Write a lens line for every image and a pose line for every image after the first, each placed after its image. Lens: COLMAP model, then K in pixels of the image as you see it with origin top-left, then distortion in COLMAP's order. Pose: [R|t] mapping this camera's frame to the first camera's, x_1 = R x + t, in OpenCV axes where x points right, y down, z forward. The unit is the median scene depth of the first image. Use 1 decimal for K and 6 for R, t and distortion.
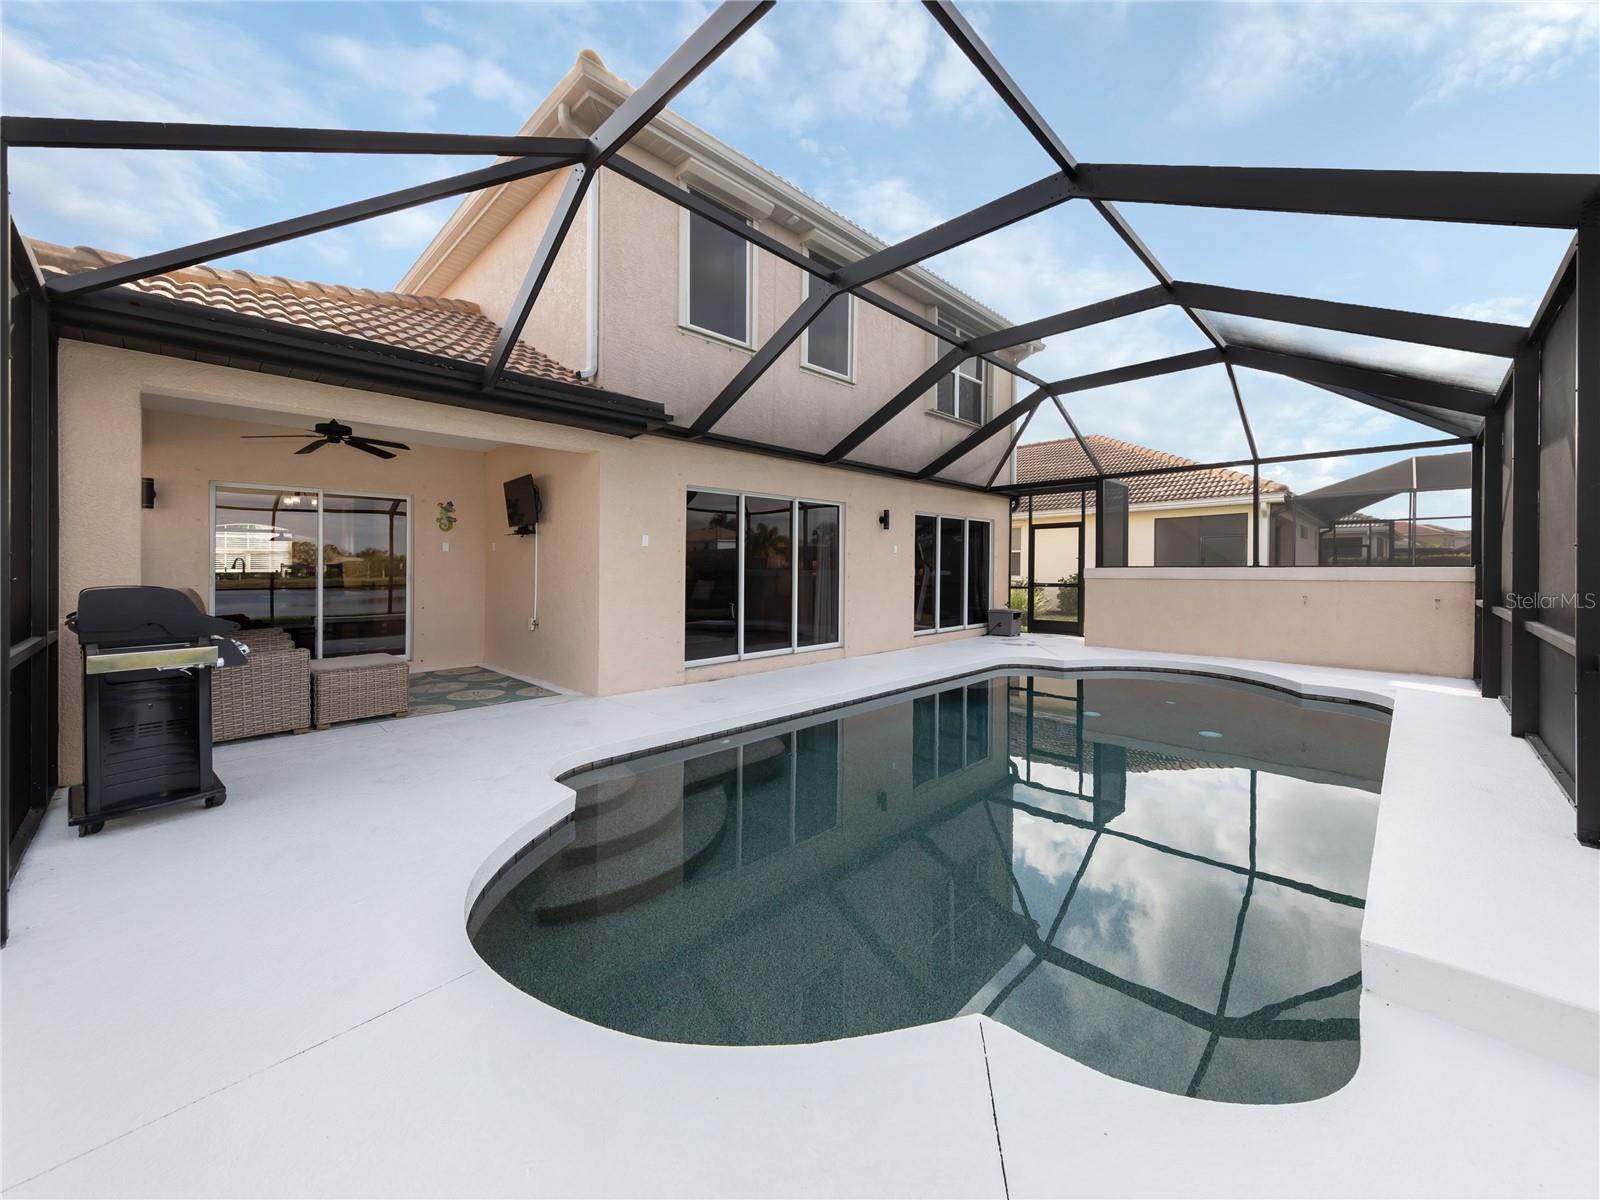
lens RADIAL K [[569.2, 0, 783.8], [0, 569.2, 587.7], [0, 0, 1]] dist [0.005671, -0.000077]
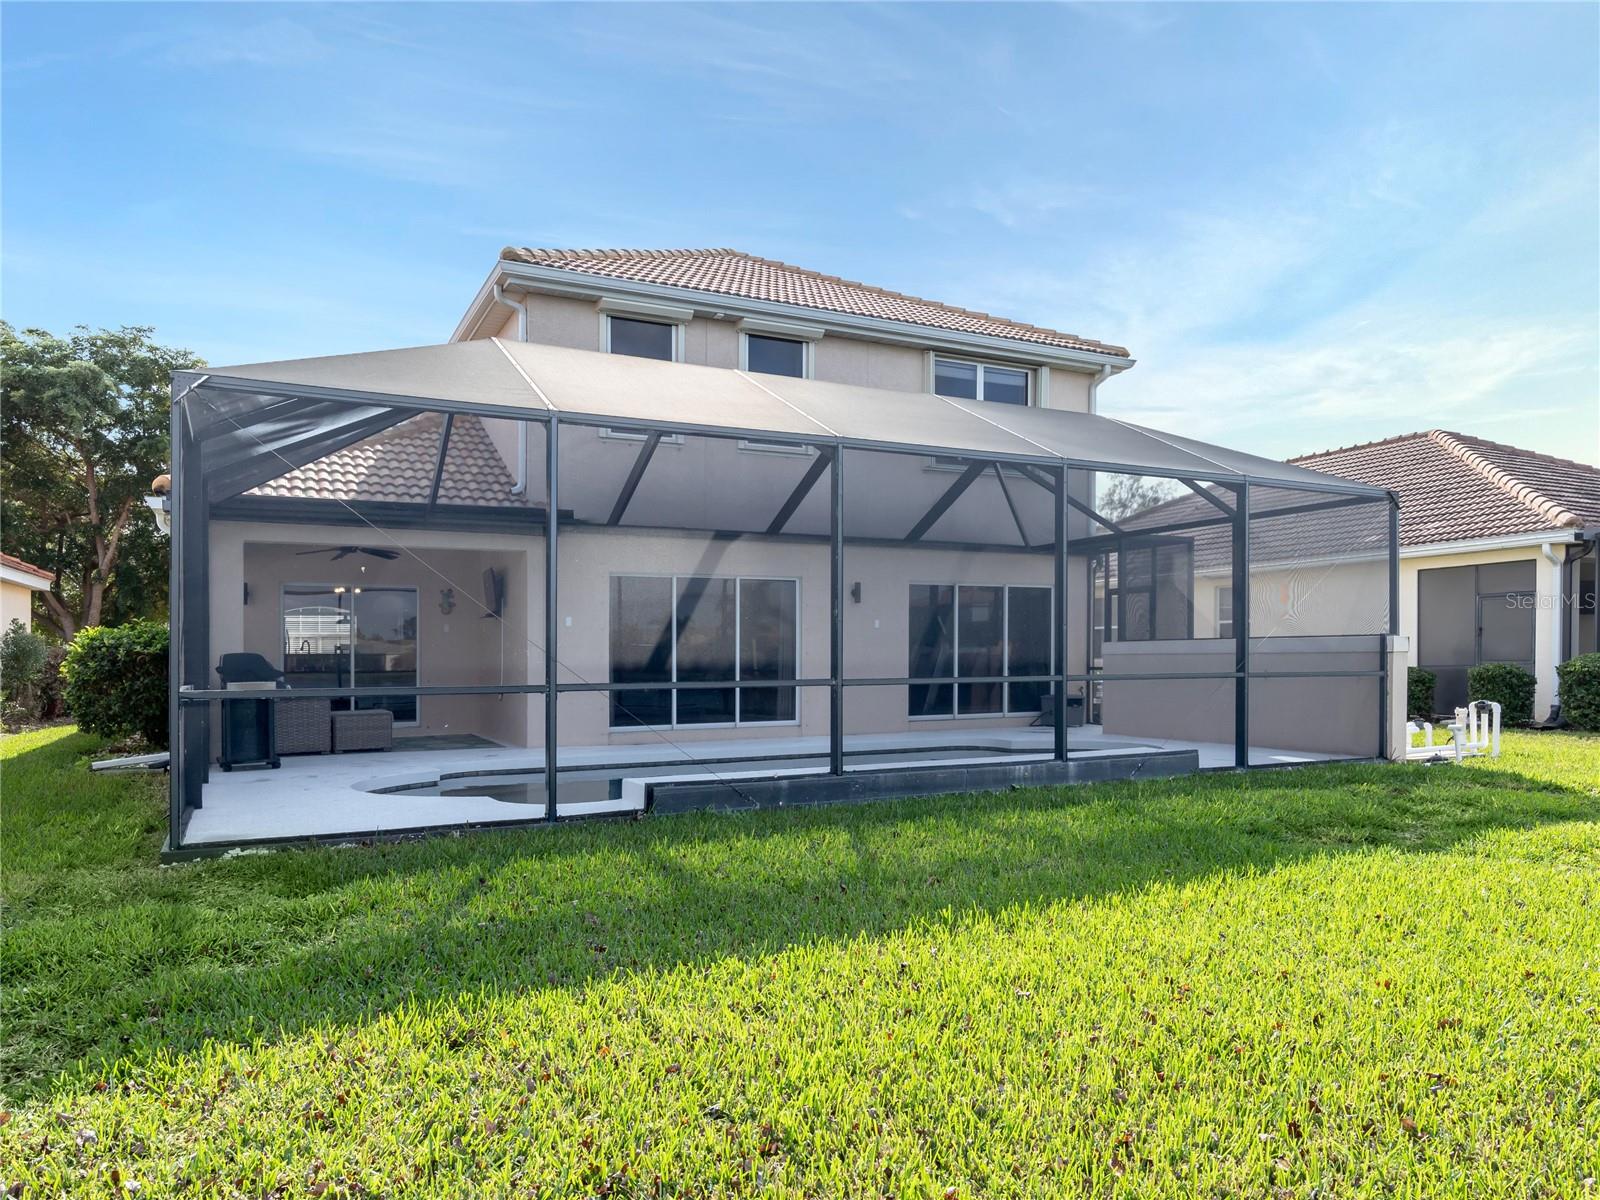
lens RADIAL K [[913.3, 0, 799.9], [0, 913.3, 694.2], [0, 0, 1]] dist [0.001047, -0.000137]
pose [[0.959251, 0.006735, -0.282474, 0.657810], [-0.003540, 0.999924, 0.011822, 0.039266], [0.282532, -0.010340, 0.959202, -0.607105]]
